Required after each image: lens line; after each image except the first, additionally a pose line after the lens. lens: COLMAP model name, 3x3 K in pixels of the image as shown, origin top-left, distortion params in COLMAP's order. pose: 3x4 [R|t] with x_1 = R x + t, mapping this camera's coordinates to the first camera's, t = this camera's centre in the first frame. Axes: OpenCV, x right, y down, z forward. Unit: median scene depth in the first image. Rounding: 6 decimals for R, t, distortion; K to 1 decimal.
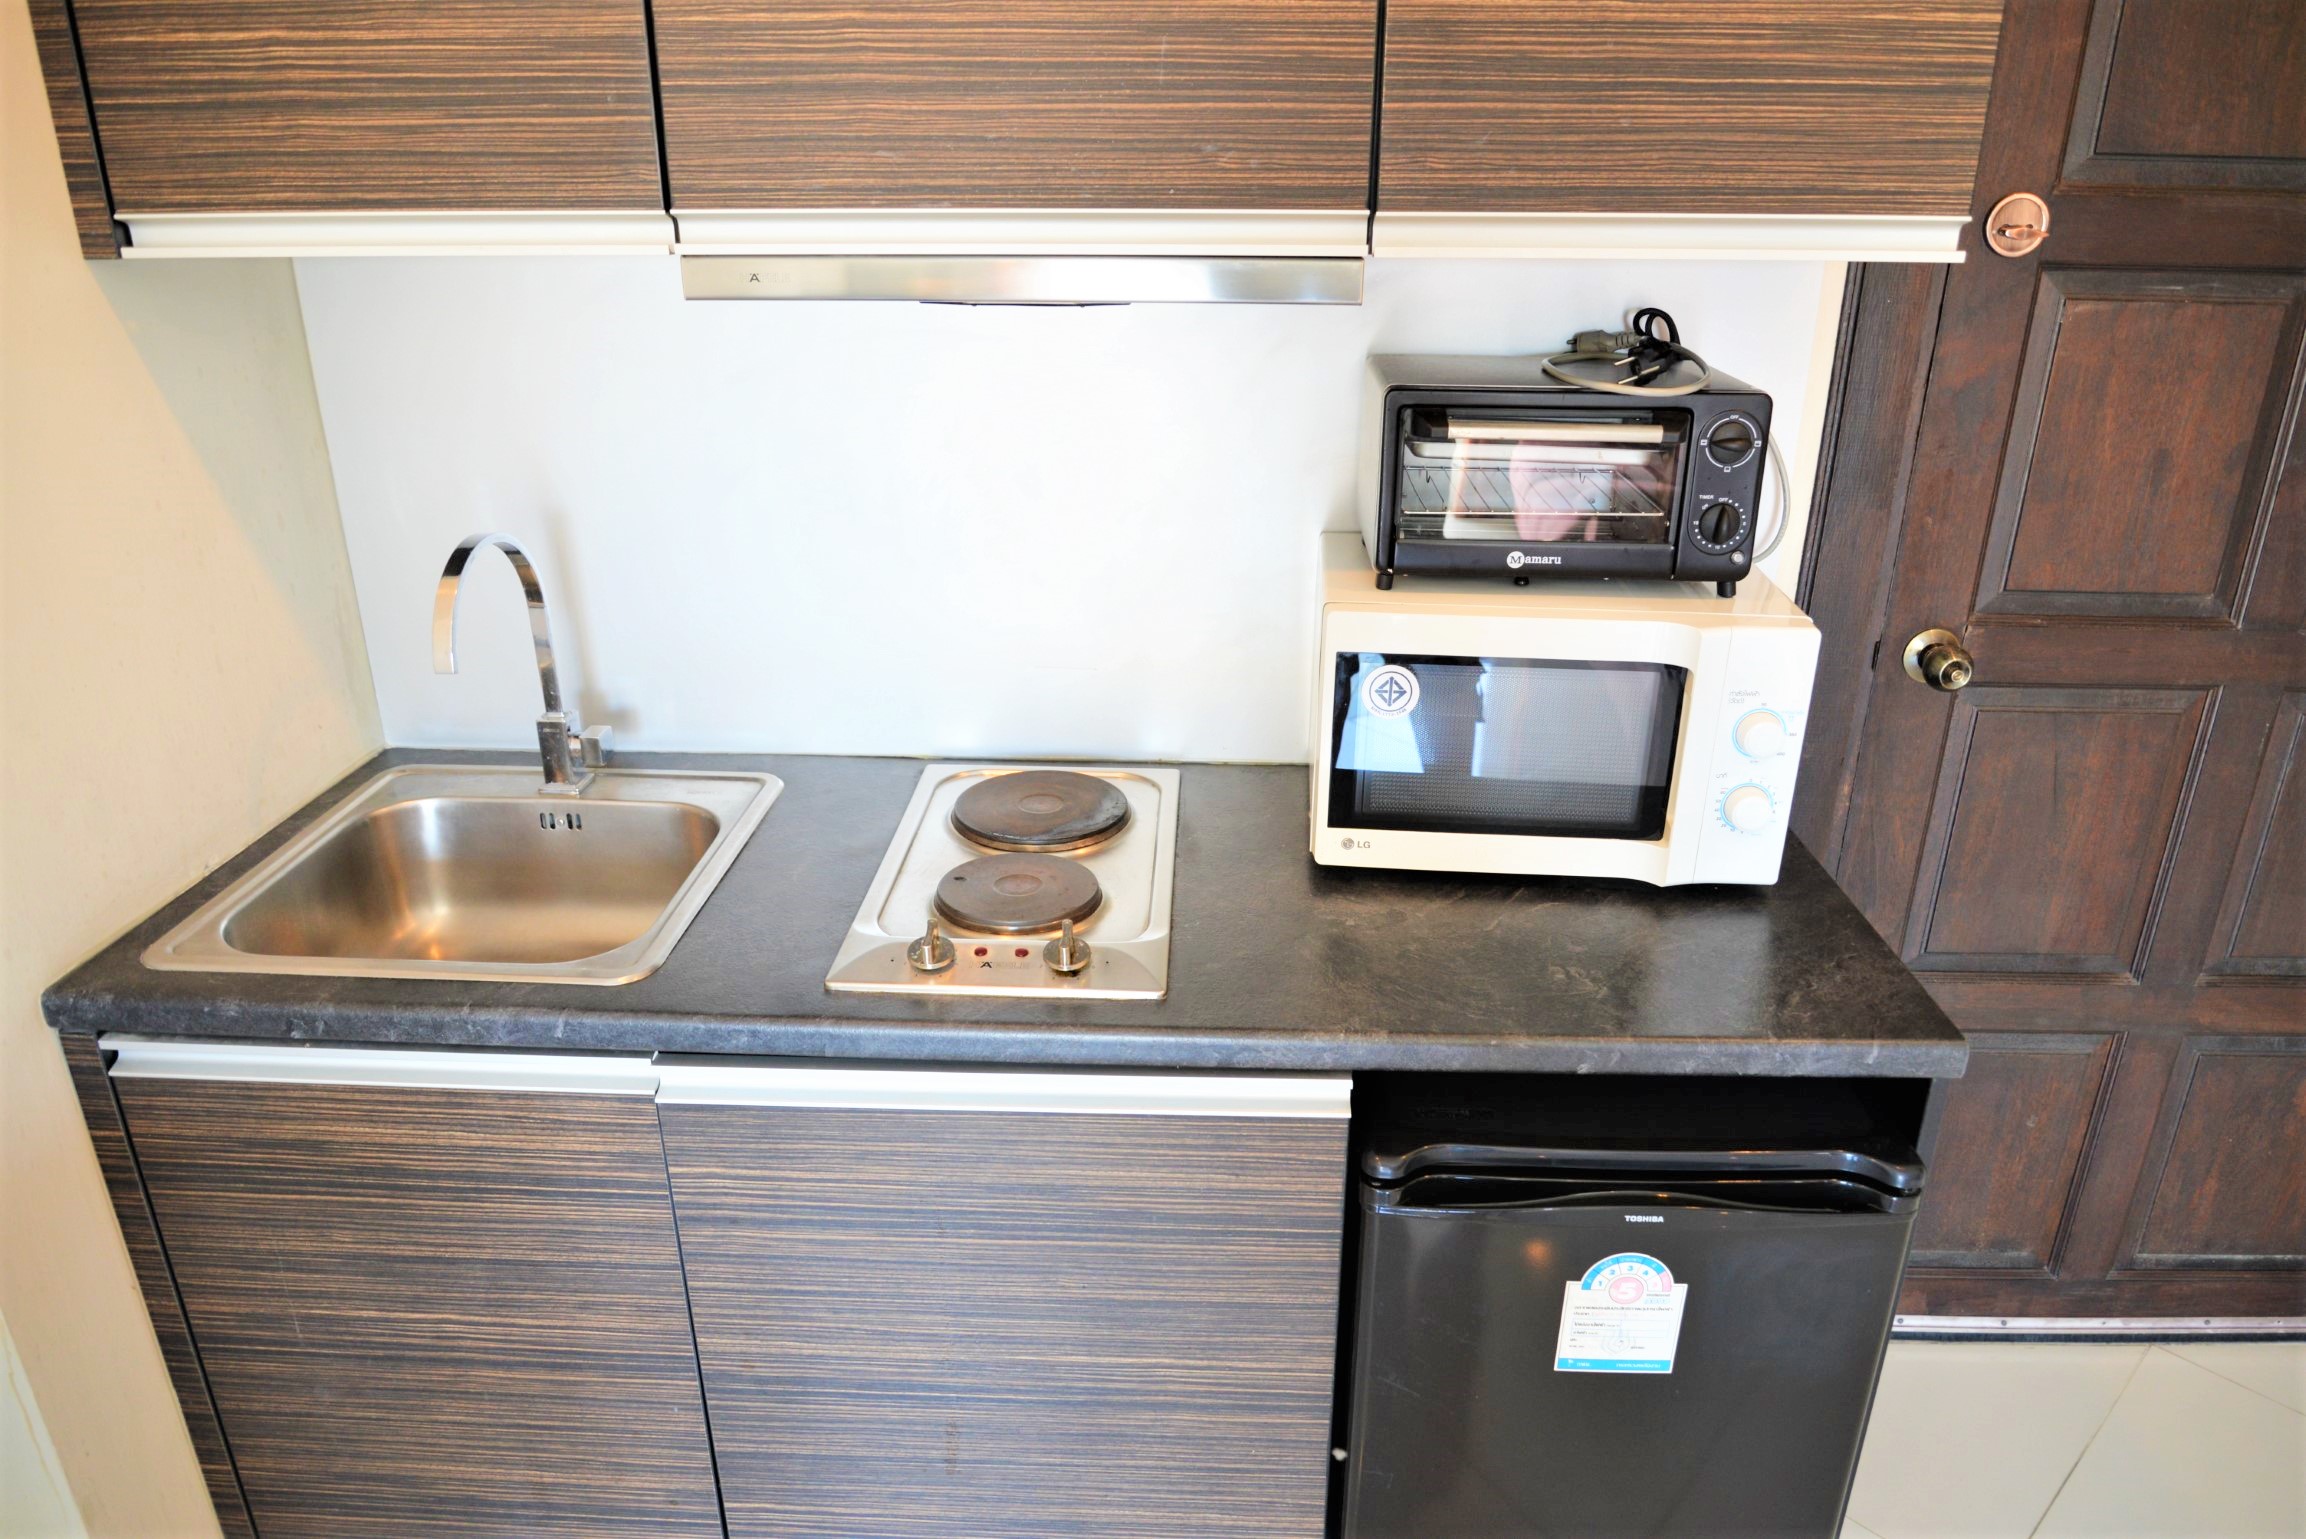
lens RADIAL K [[1547.1, 0, 1165.0], [0, 1547.1, 786.1], [0, 0, 1]] dist [-0.050879, 0.008216]
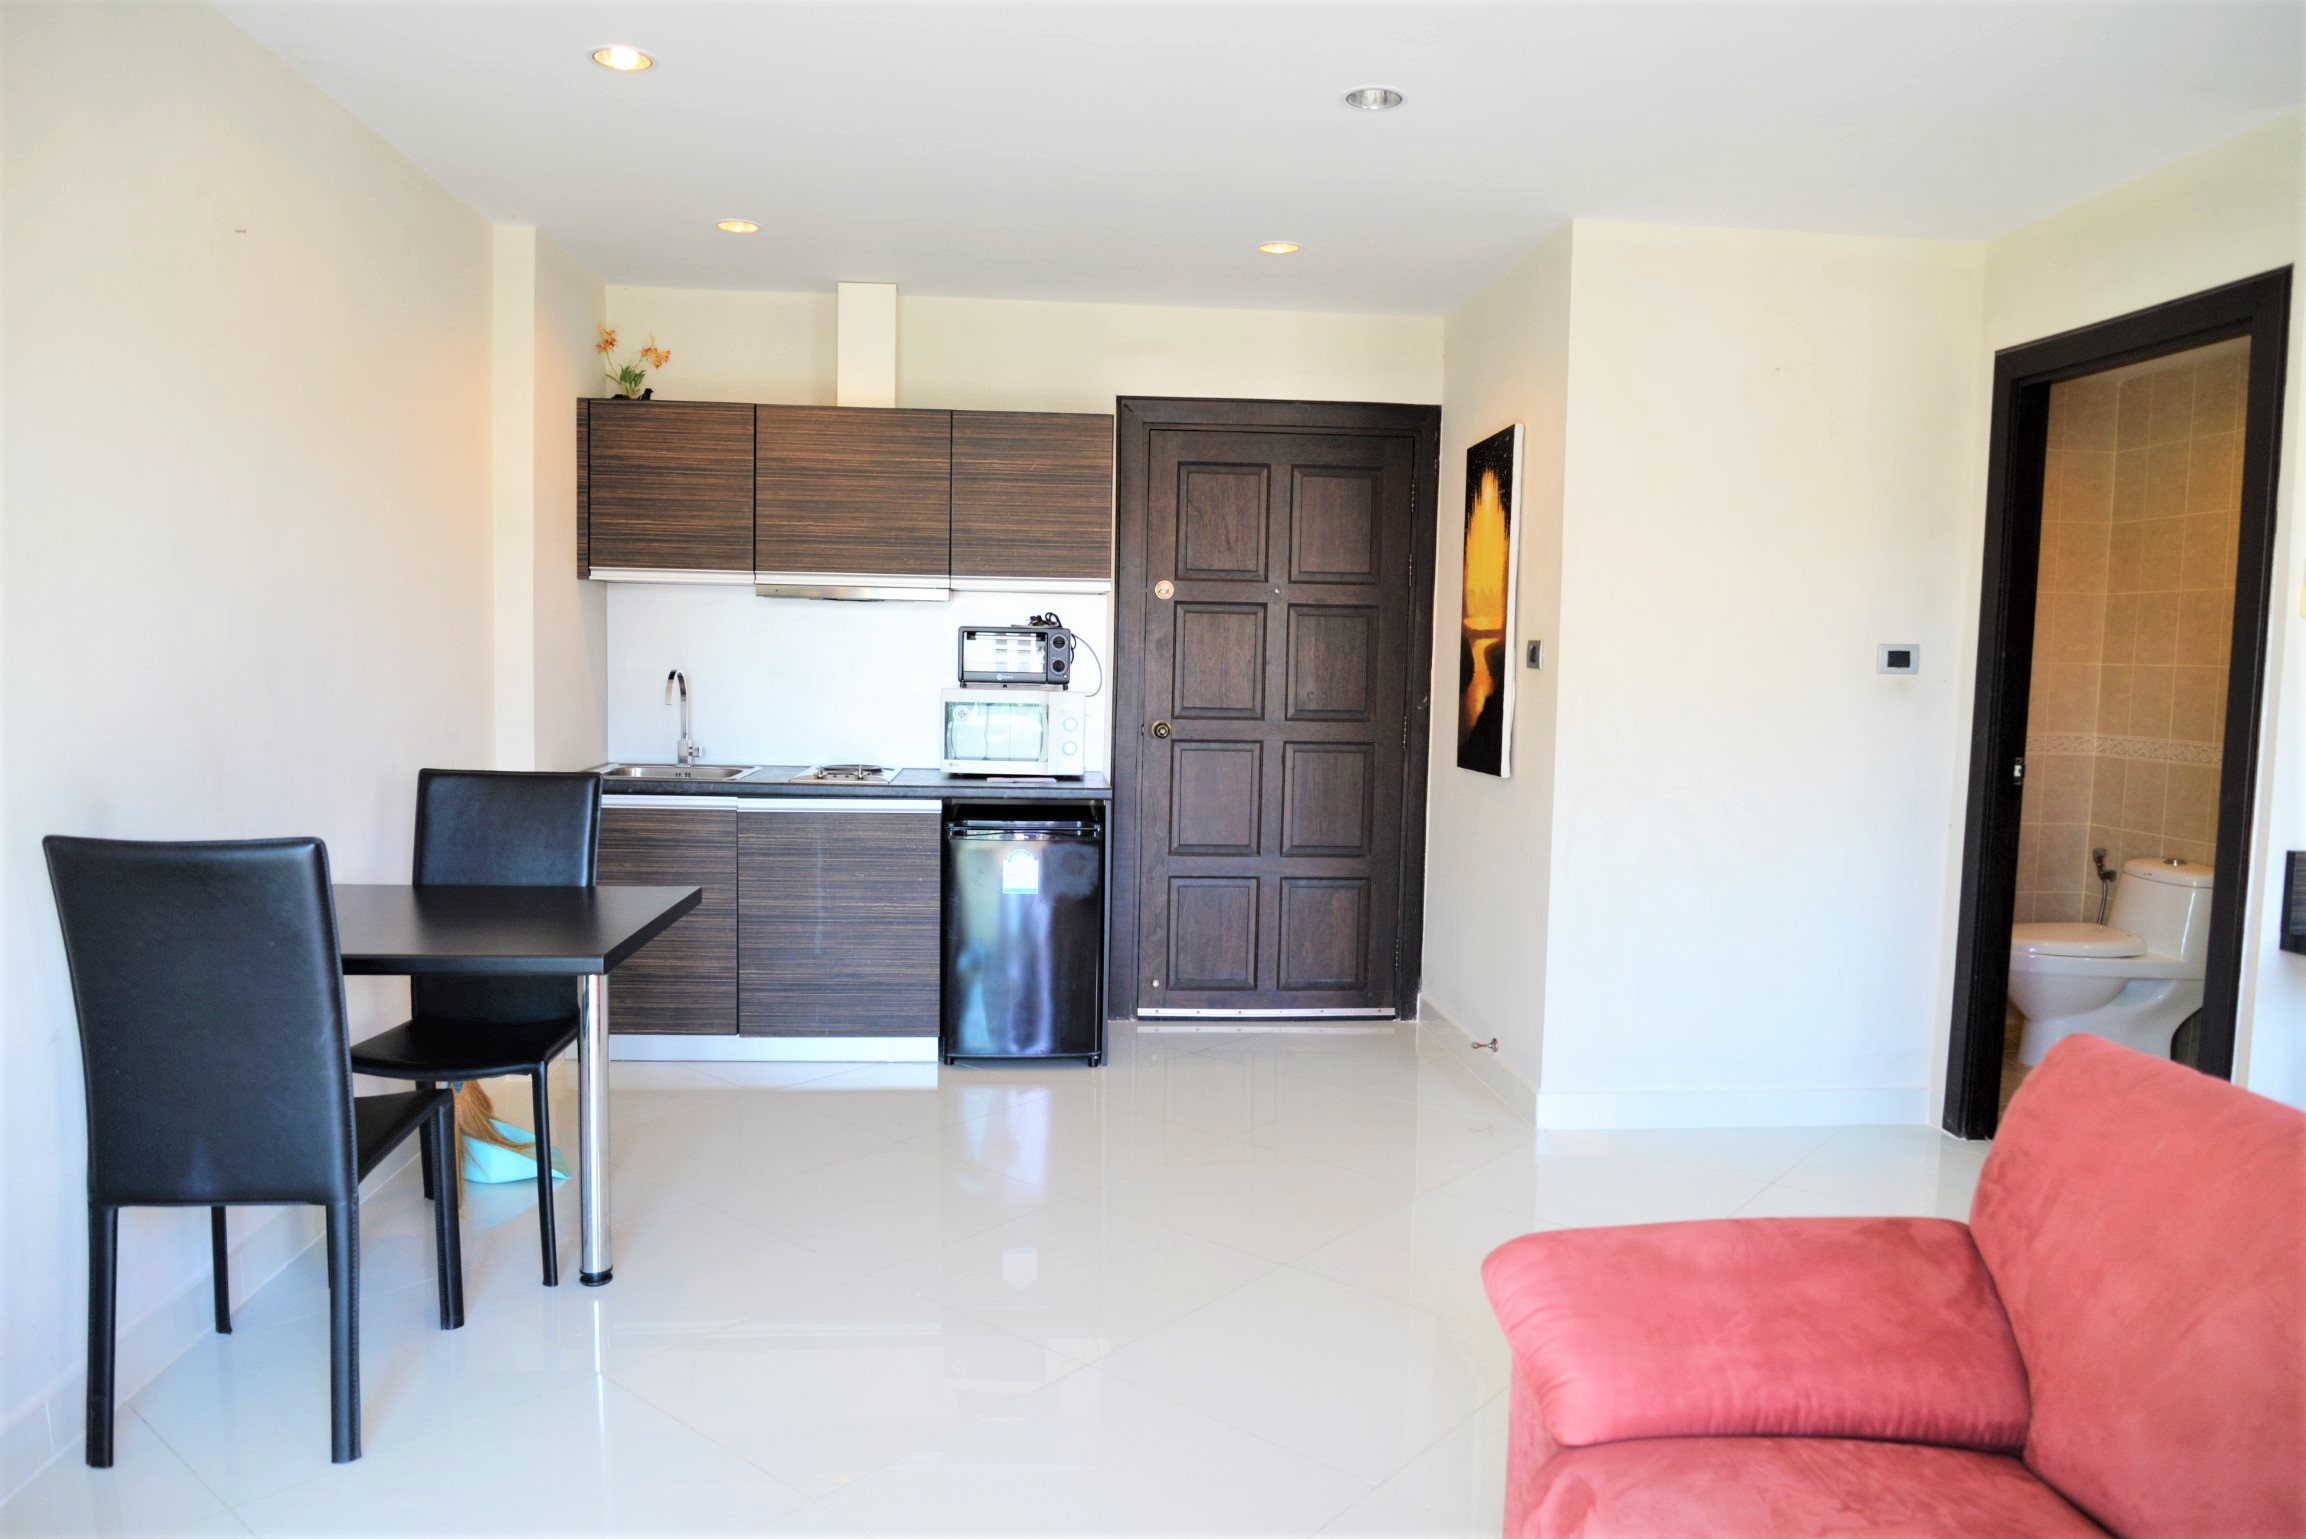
lens RADIAL K [[1547.1, 0, 1152.7], [0, 1547.1, 769.6], [0, 0, 1]] dist [-0.050879, 0.008216]
pose [[0.991331, 0.007882, 0.131151, 0.131342], [0.031874, 0.953953, -0.298258, 1.145730], [-0.127463, 0.299853, 0.945432, -2.338780]]
